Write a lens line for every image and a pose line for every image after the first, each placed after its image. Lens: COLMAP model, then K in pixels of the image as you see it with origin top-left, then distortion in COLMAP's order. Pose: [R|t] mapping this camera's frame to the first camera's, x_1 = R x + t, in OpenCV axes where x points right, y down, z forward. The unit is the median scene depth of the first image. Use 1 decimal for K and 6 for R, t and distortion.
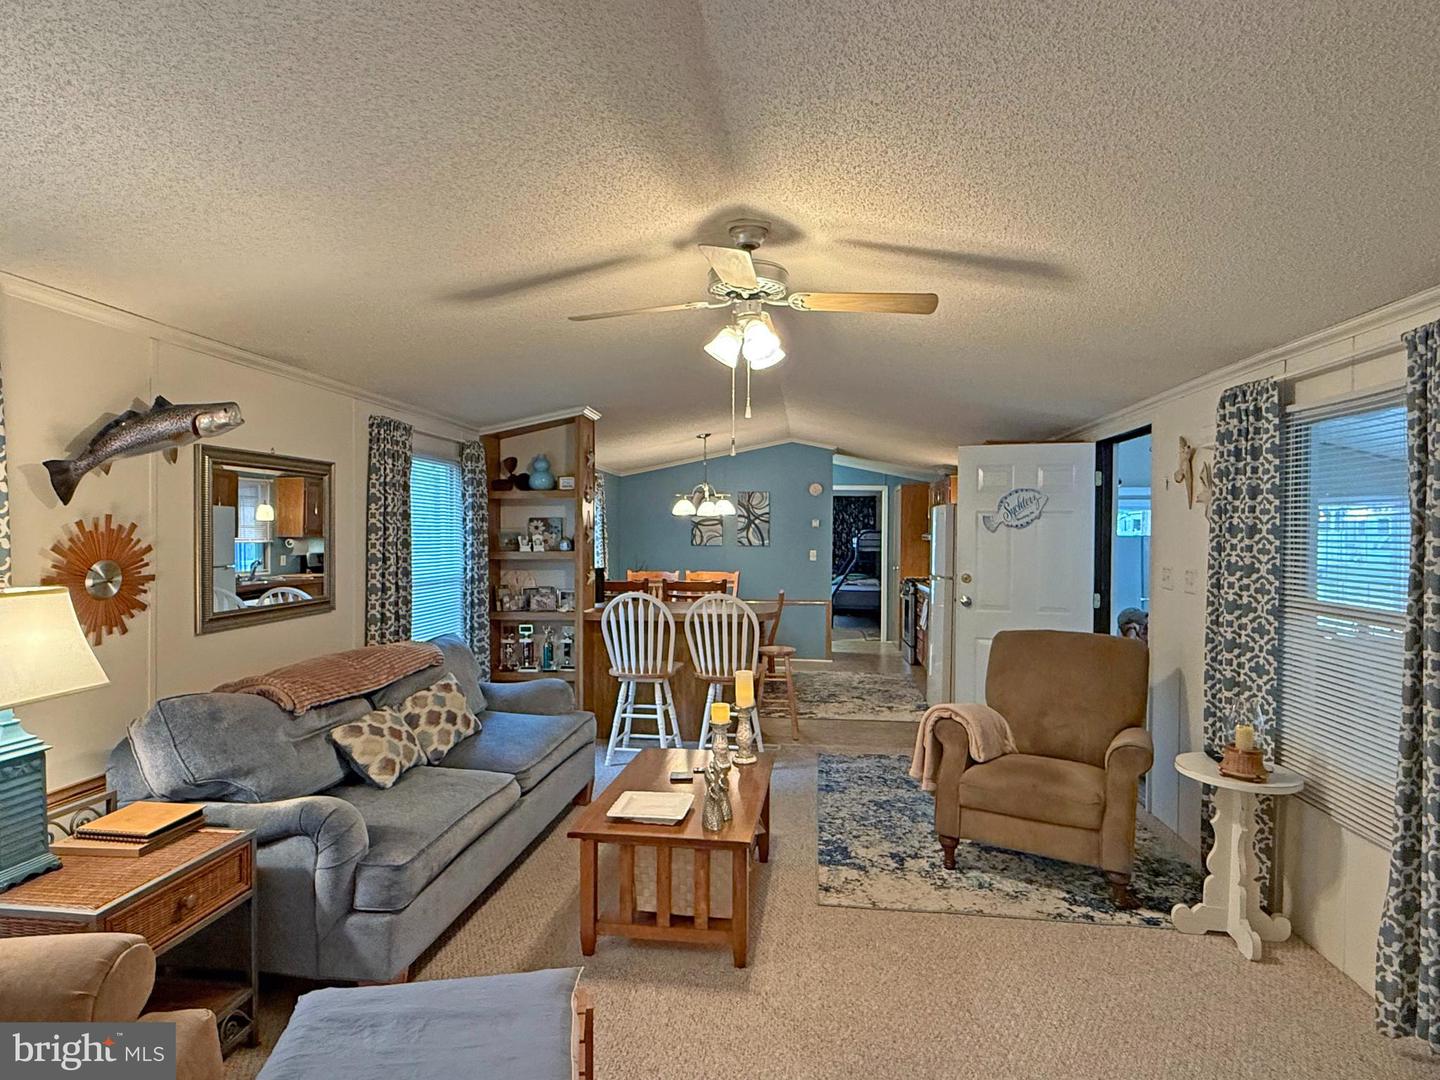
lens RADIAL K [[790.4, 0, 729.0], [0, 790.4, 541.1], [0, 0, 1]] dist [-0.002785, -0.000895]
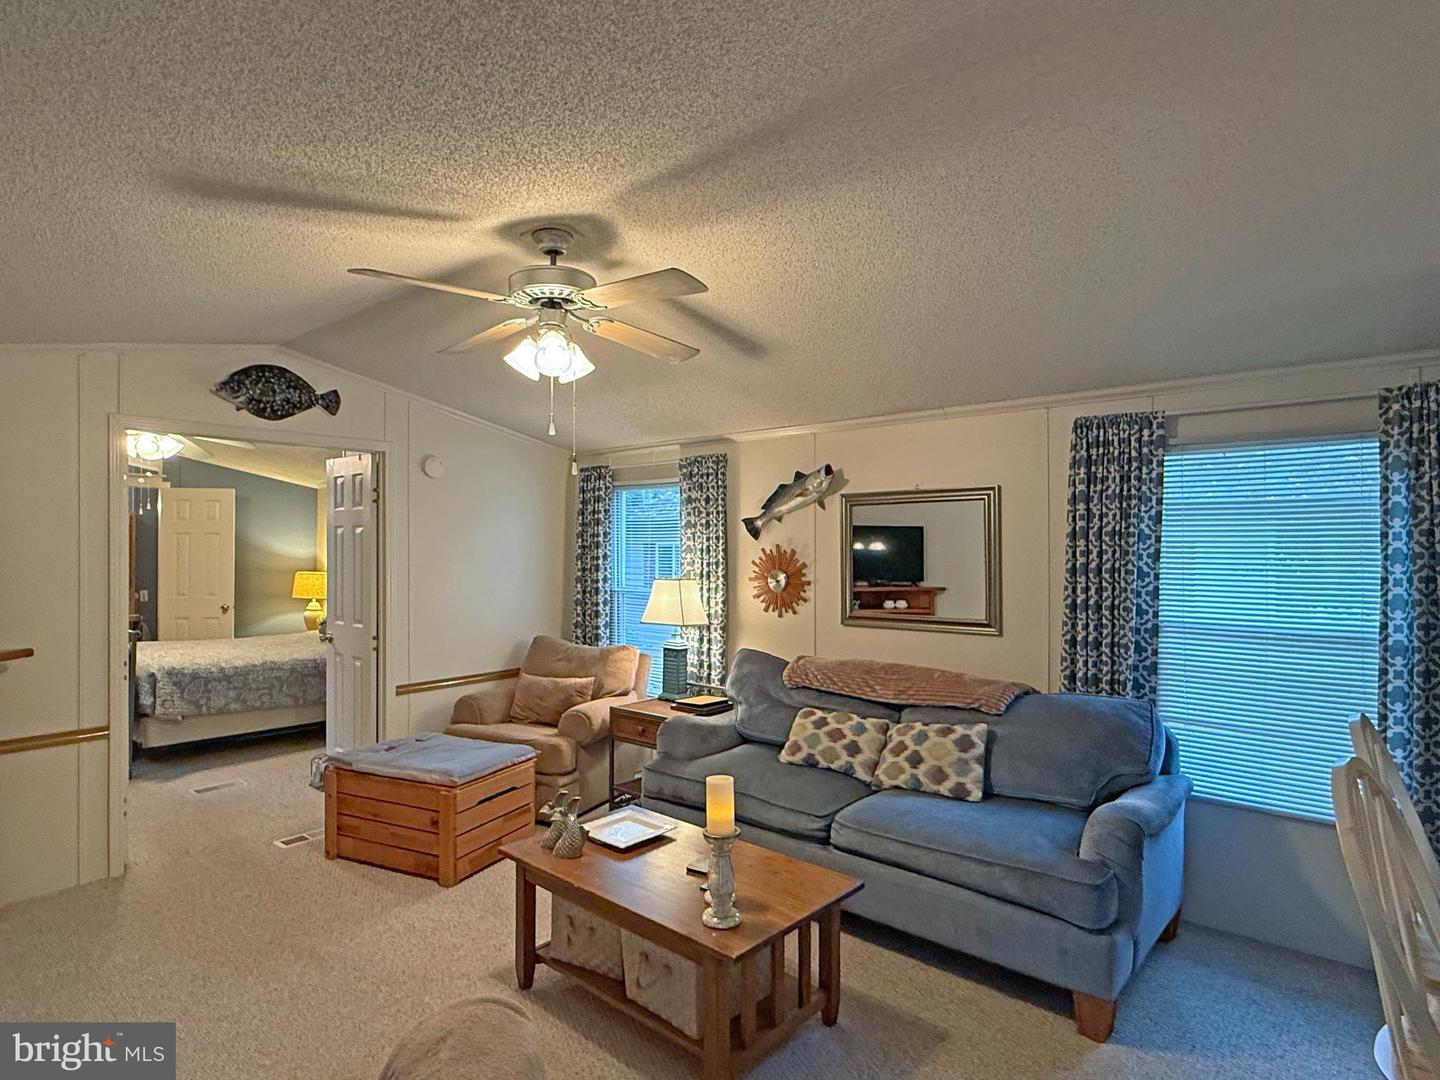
lens RADIAL K [[790.4, 0, 713.9], [0, 790.4, 539.9], [0, 0, 1]] dist [-0.002785, -0.000895]
pose [[-0.562485, -0.015853, -0.826656, 0.532861], [-0.019571, 0.999791, -0.005857, -0.021241], [0.826576, 0.012884, -0.562678, 1.296615]]
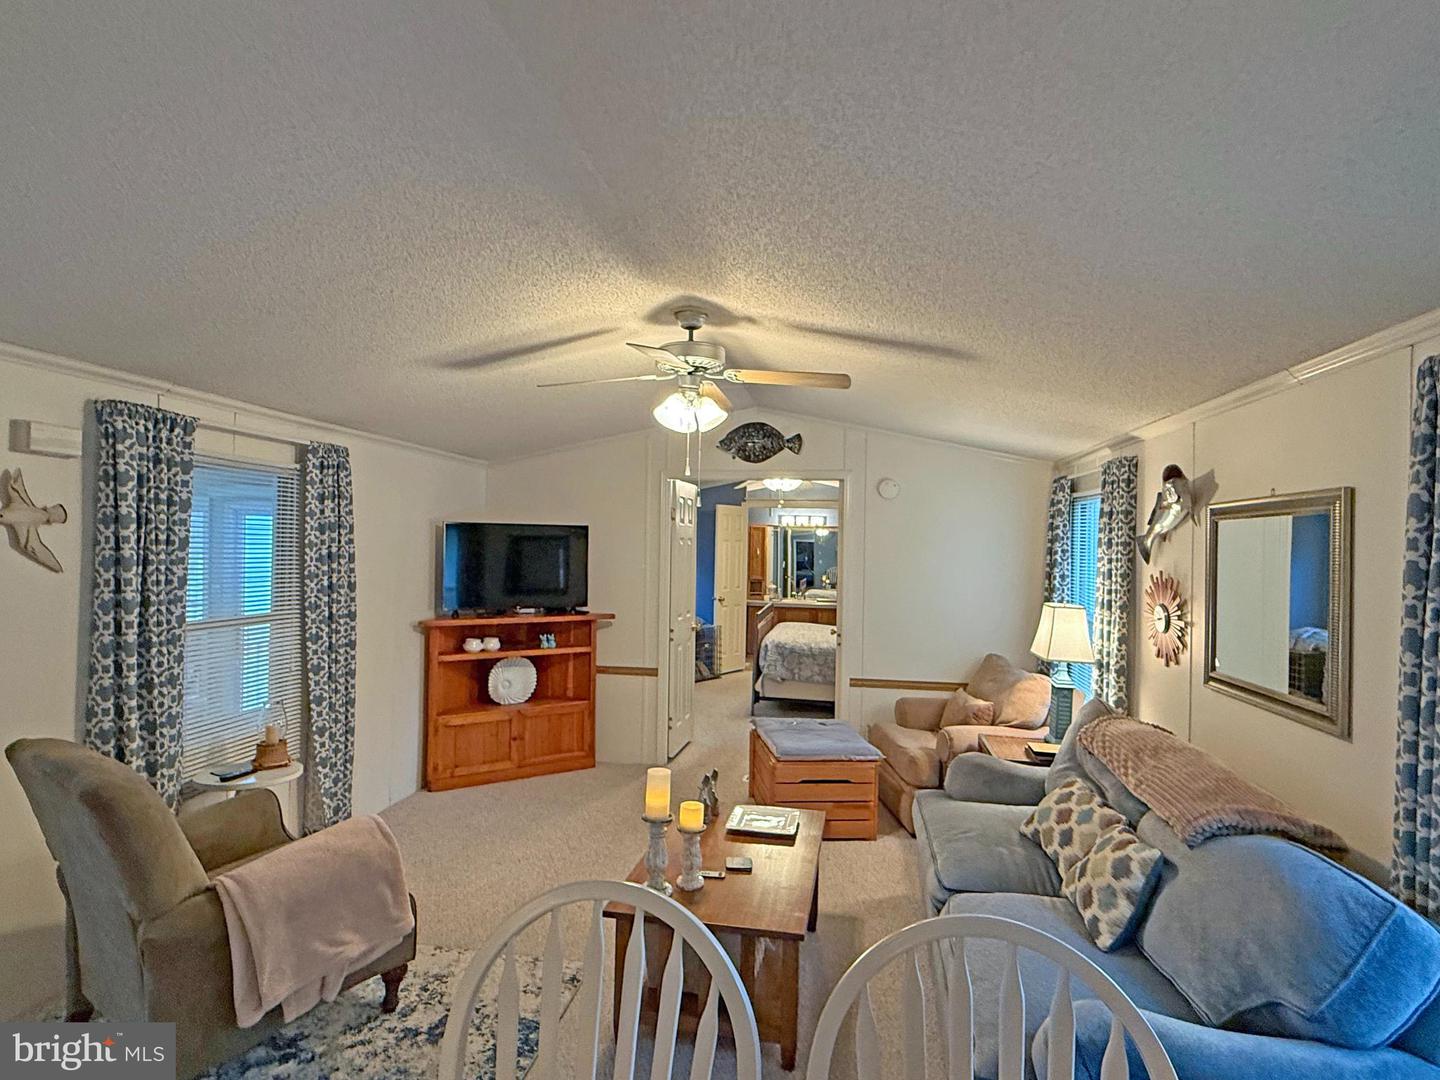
lens RADIAL K [[790.4, 0, 712.8], [0, 790.4, 540.9], [0, 0, 1]] dist [-0.002785, -0.000895]
pose [[-0.997308, -0.029833, 0.066988, -0.067985], [-0.028802, 0.999452, 0.016312, -0.059350], [-0.067438, 0.014339, -0.997620, 1.662335]]
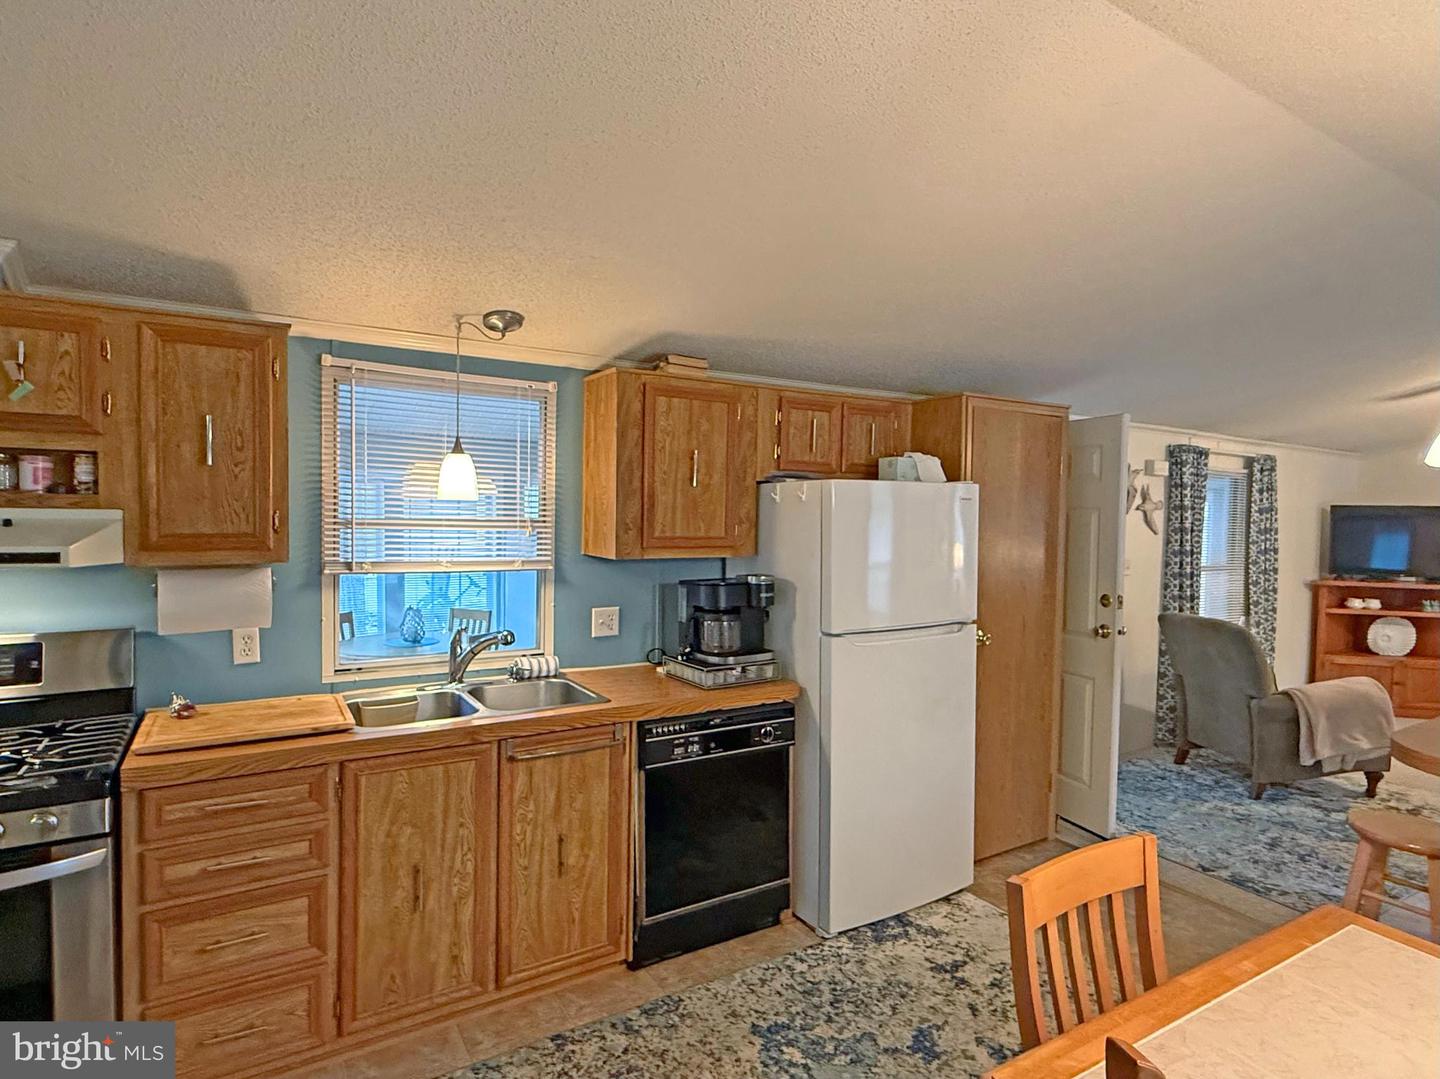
lens RADIAL K [[770.9, 0, 713.3], [0, 770.9, 539.0], [0, 0, 1]] dist [-0.006177, 0.001276]
pose [[-0.598040, -0.046526, 0.800114, -0.059906], [-0.005763, 0.998537, 0.053757, -0.064793], [-0.801445, 0.027538, -0.597434, 2.488683]]
